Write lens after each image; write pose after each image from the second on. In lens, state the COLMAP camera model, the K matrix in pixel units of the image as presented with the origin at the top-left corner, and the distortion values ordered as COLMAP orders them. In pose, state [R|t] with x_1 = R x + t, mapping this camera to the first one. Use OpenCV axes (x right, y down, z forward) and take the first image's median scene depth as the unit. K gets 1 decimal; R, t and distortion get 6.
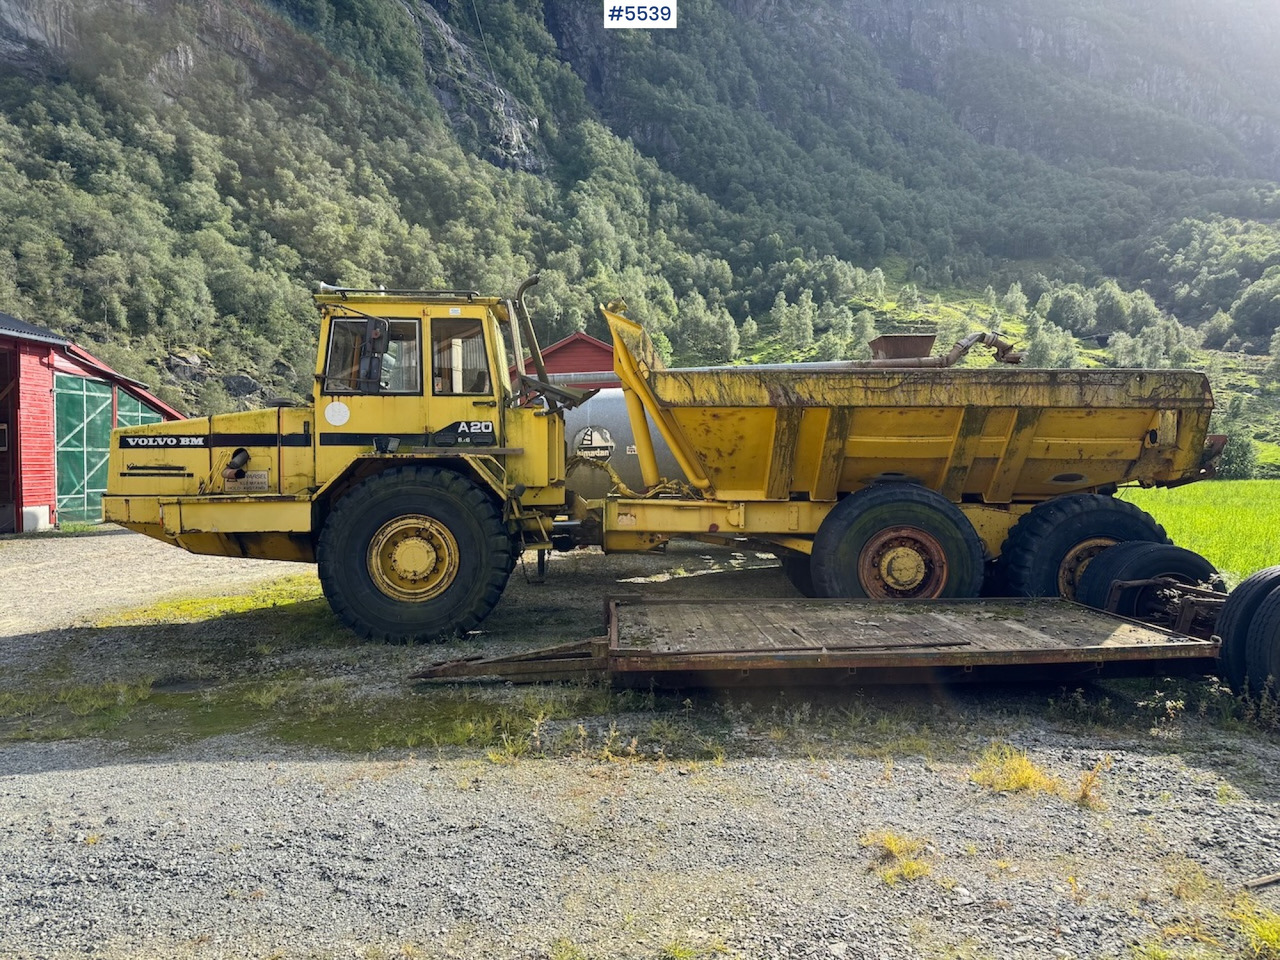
lens RADIAL K [[897.8, 0, 640.0], [0, 897.8, 480.0], [0, 0, 1]] dist [0.029502, -0.032113]
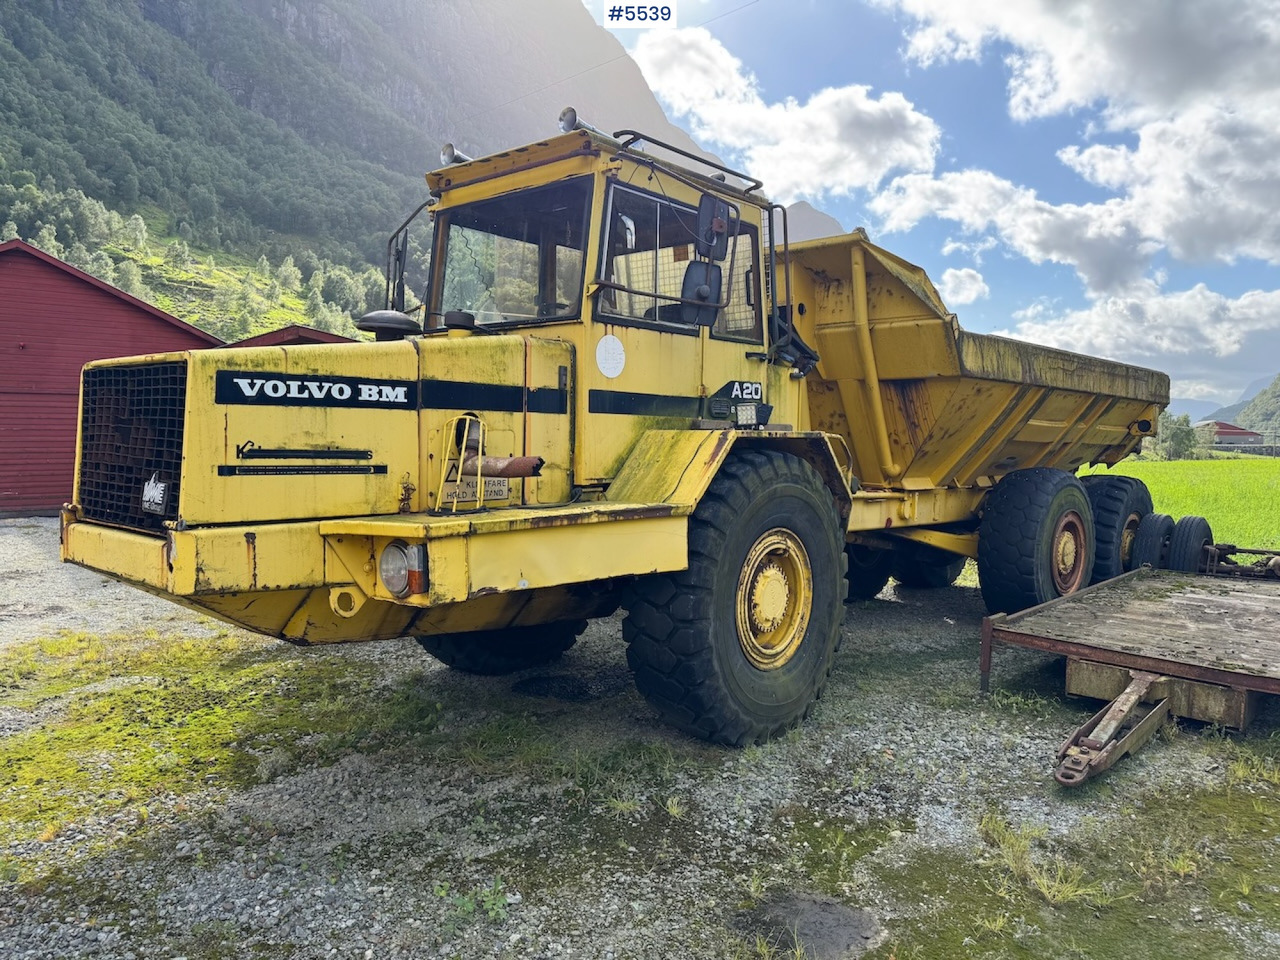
lens RADIAL K [[897.8, 0, 640.0], [0, 897.8, 480.0], [0, 0, 1]] dist [0.029502, -0.032113]
pose [[0.711012, -0.021852, 0.702840, -0.692747], [0.001444, 0.999560, 0.029617, -0.012705], [-0.703178, -0.020043, 0.710731, 0.571265]]
